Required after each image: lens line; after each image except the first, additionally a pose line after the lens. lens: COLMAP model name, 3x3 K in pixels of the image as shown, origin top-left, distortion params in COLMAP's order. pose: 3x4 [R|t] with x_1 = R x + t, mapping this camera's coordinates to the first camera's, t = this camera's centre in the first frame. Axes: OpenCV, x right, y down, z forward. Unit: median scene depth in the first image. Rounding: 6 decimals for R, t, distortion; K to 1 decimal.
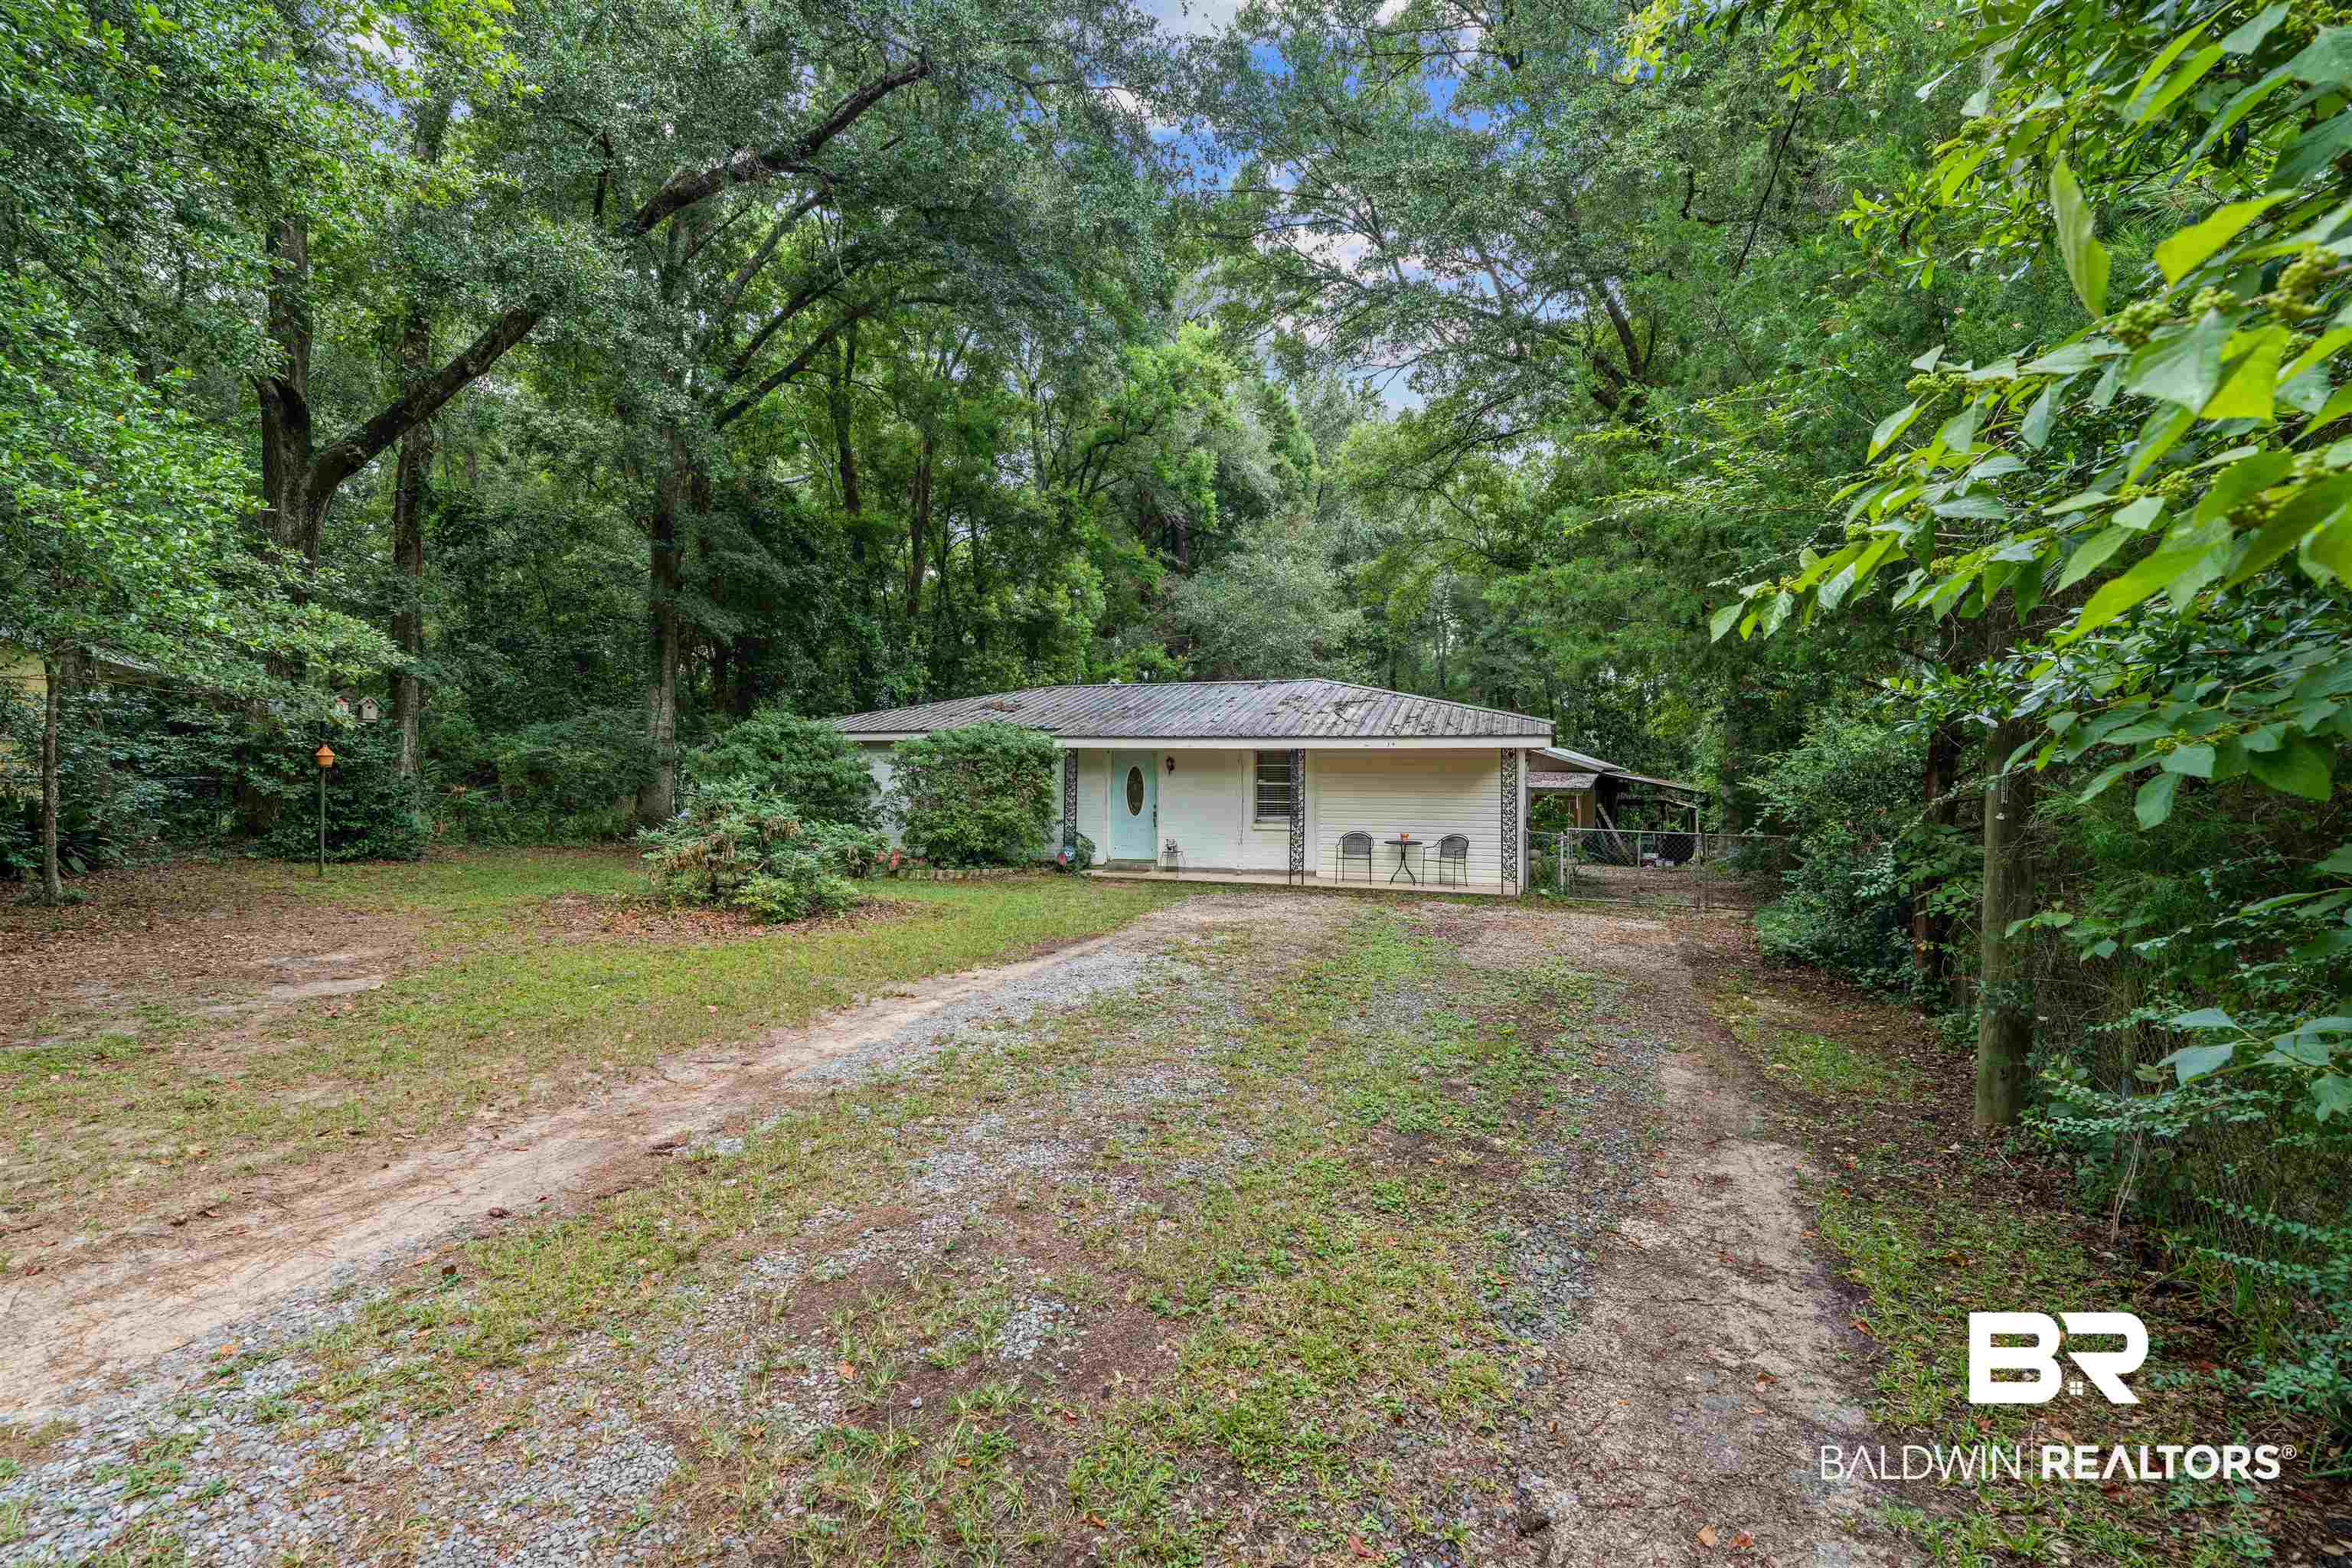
lens RADIAL K [[1068.0, 0, 1175.7], [0, 1068.0, 771.5], [0, 0, 1]] dist [-0.002599, -0.000021]
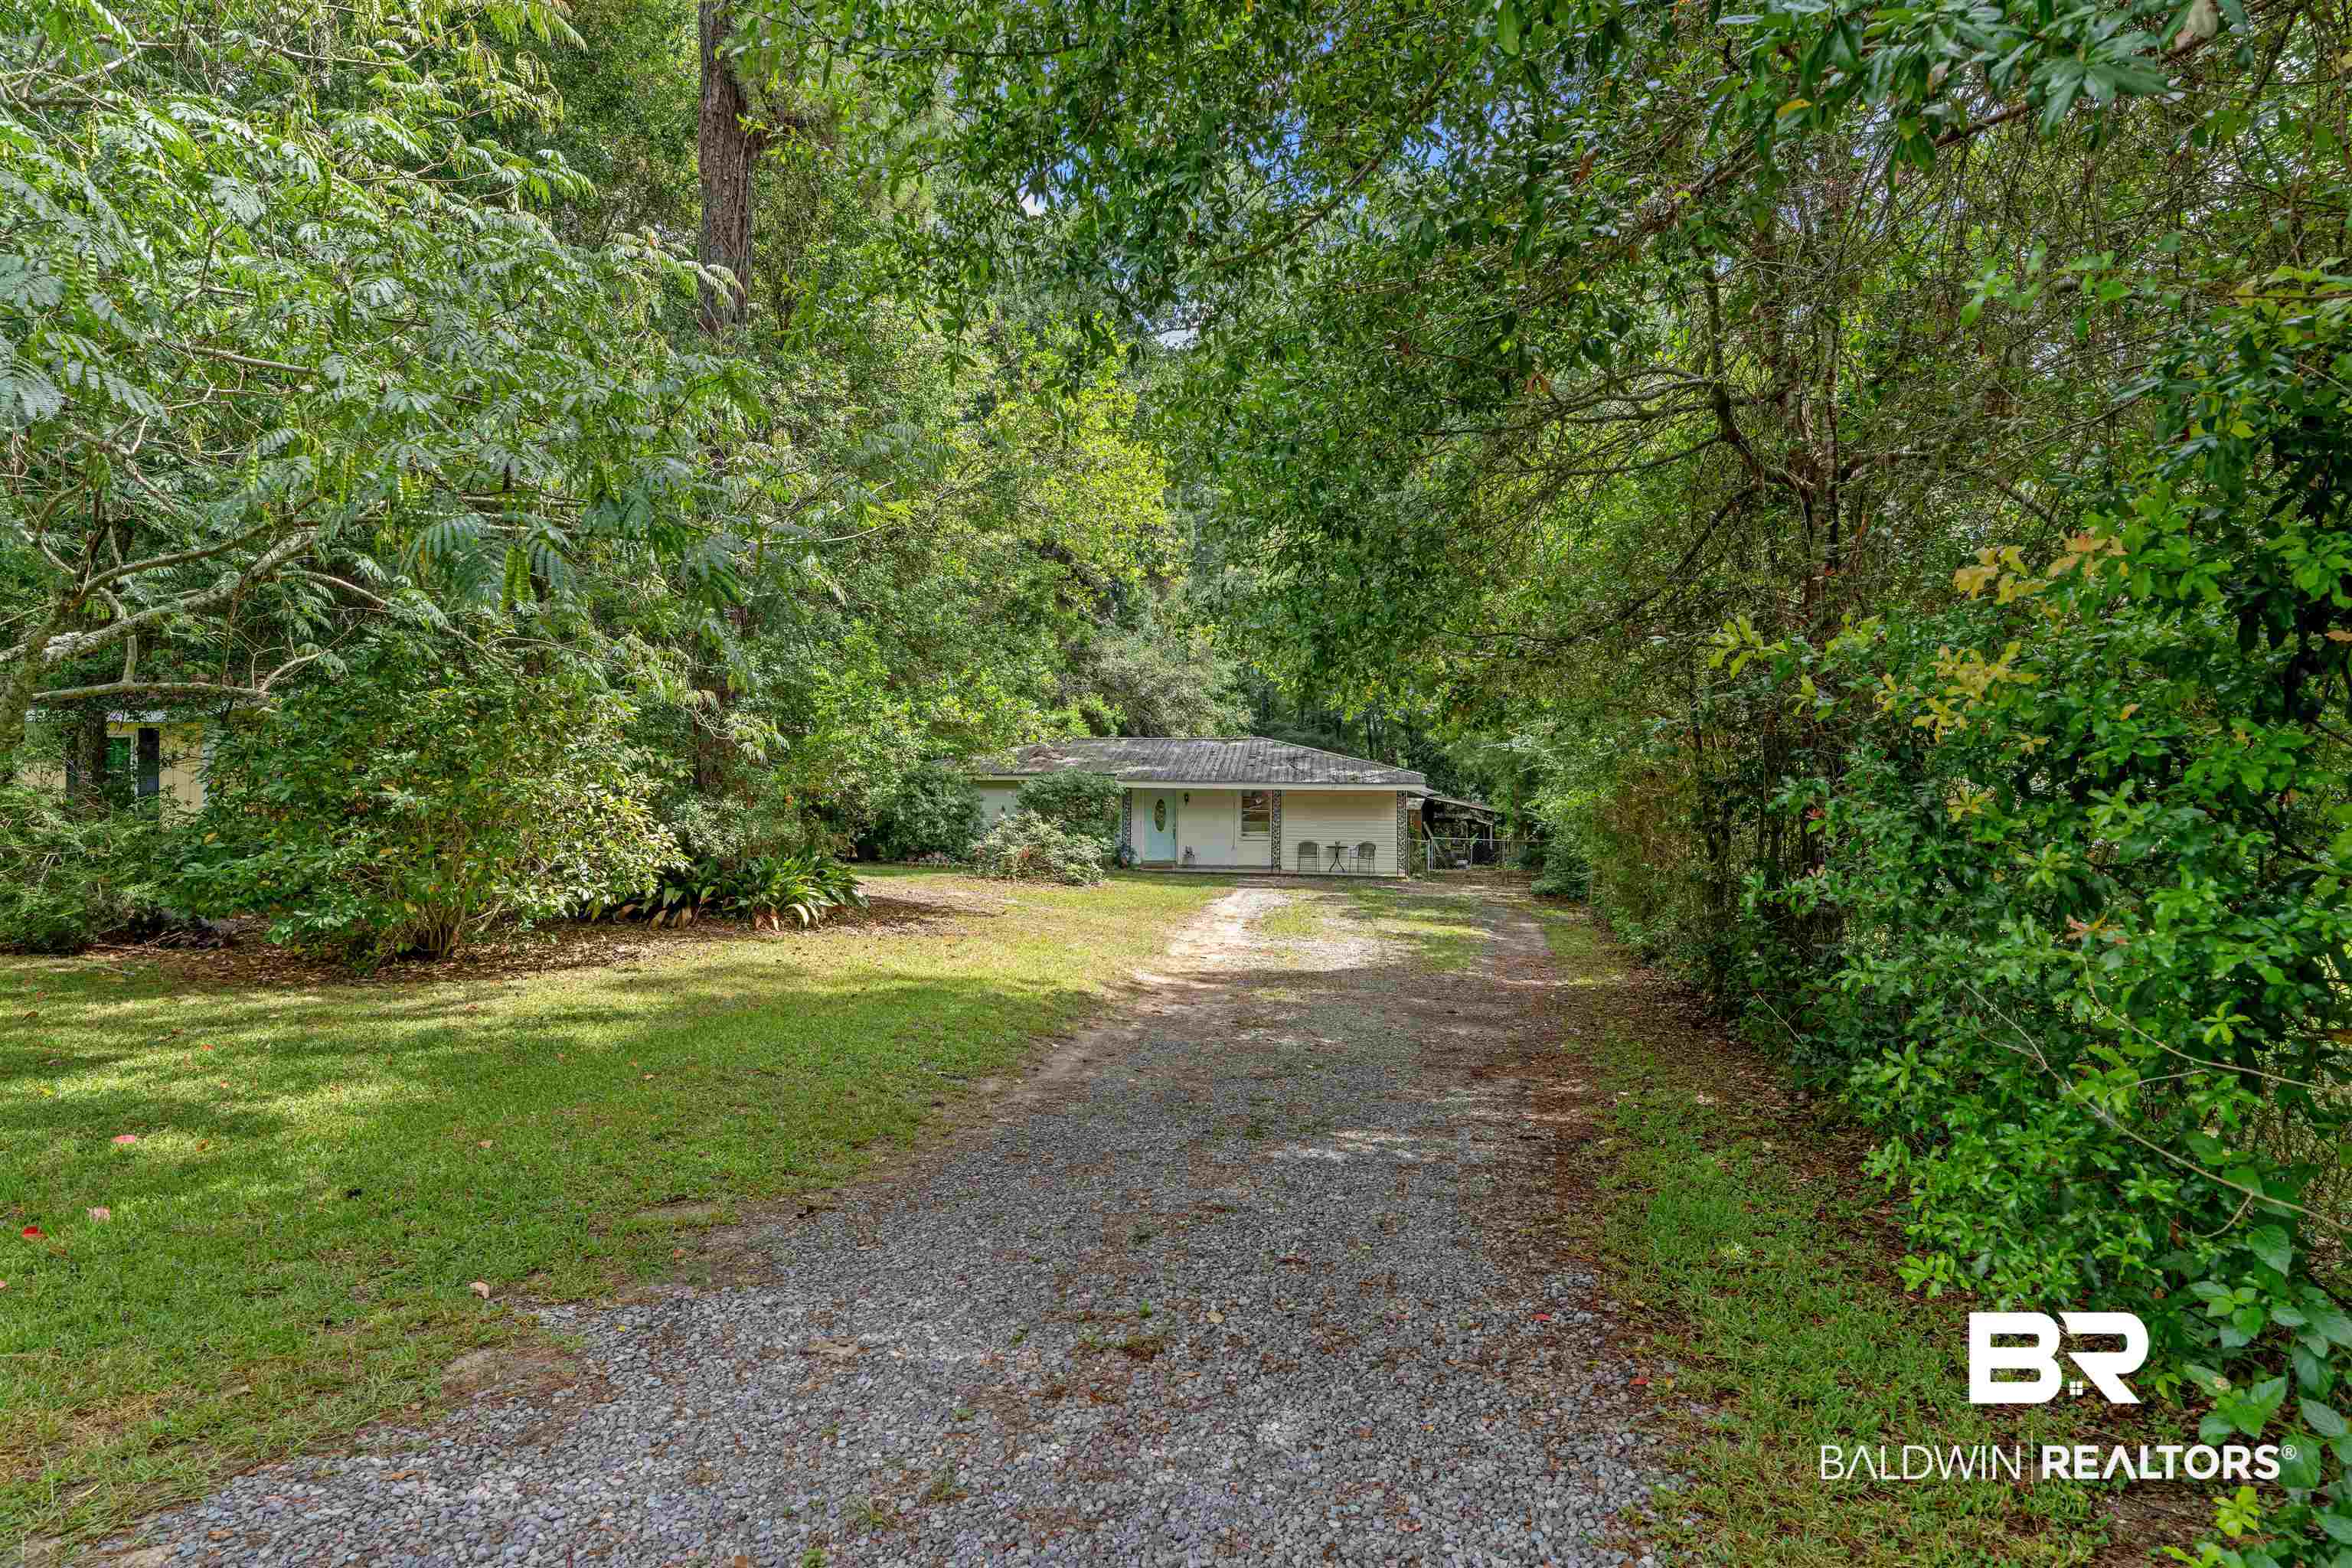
lens RADIAL K [[1262.9, 0, 1178.7], [0, 1262.9, 791.2], [0, 0, 1]] dist [0.000574, 0.001389]
pose [[0.975921, 0.000925, 0.218124, -0.419461], [-0.002430, 0.999975, 0.006628, -0.029386], [-0.218113, -0.006999, 0.975899, -0.786993]]
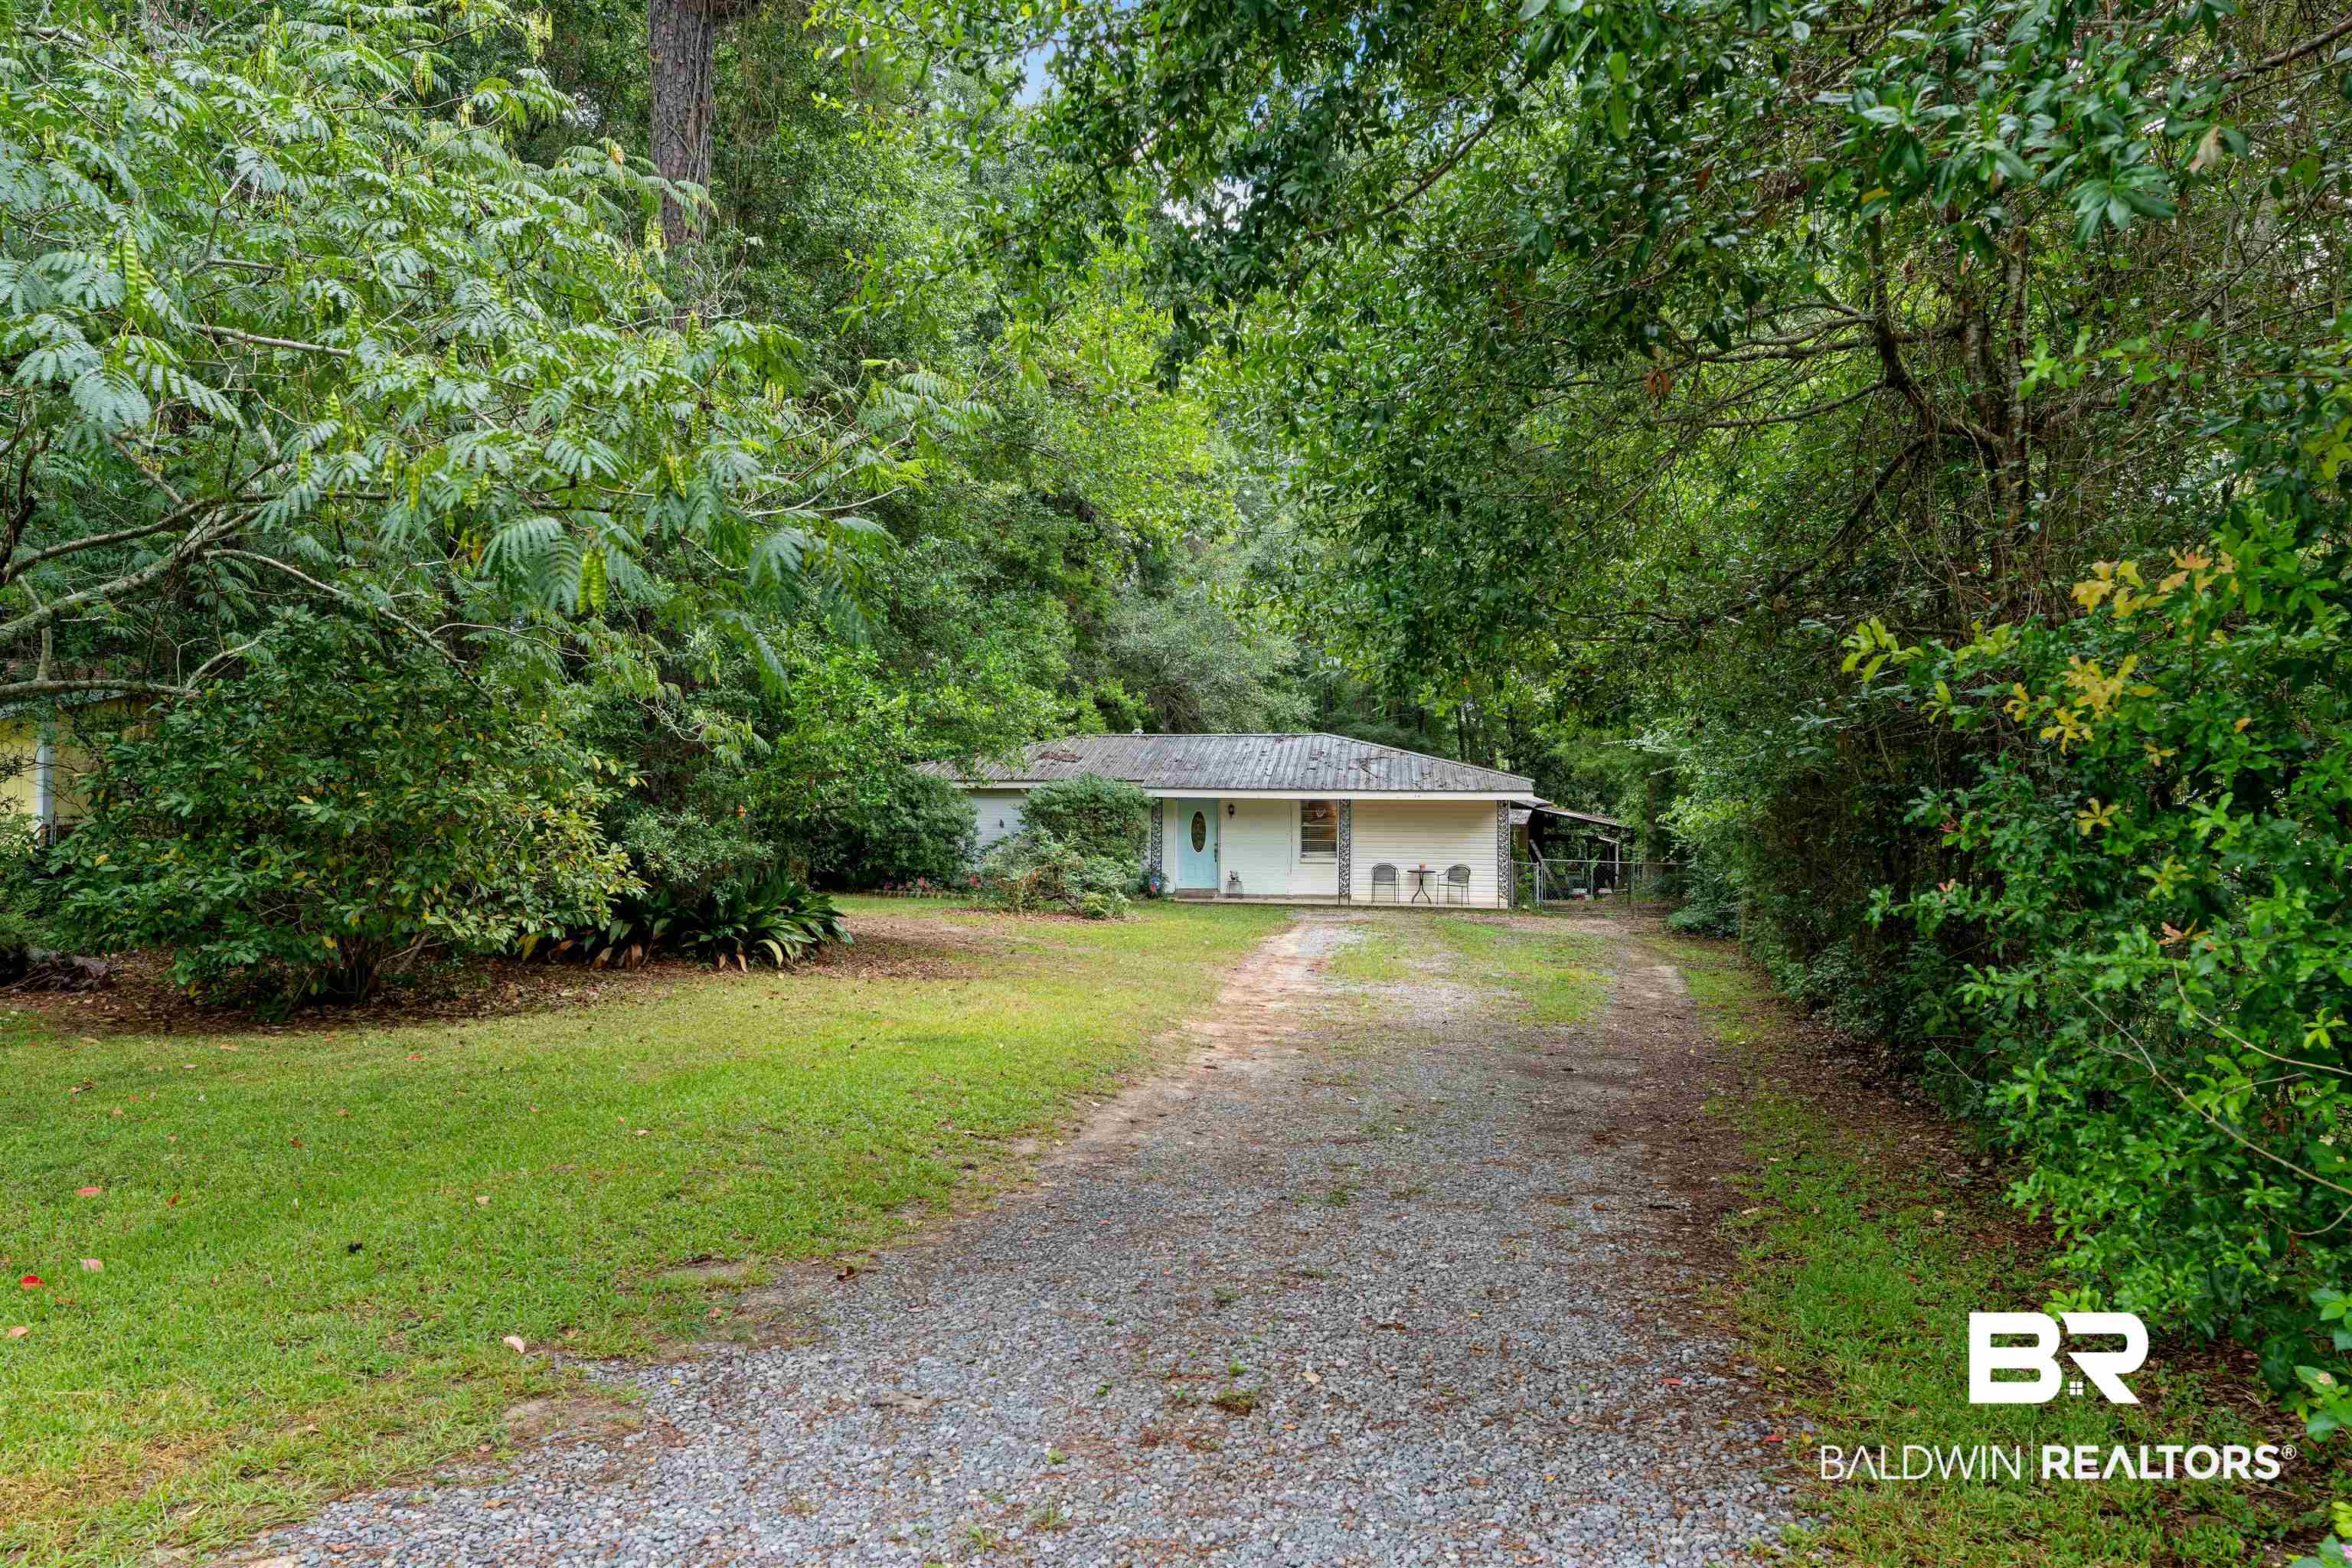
lens RADIAL K [[1626.7, 0, 1177.1], [0, 1626.7, 788.2], [0, 0, 1]] dist [0.008636, -0.000342]
pose [[0.980427, 0.000785, 0.196881, -0.439578], [-0.000543, 0.999999, -0.001282, -0.030128], [-0.196882, 0.001150, 0.980427, -0.829504]]
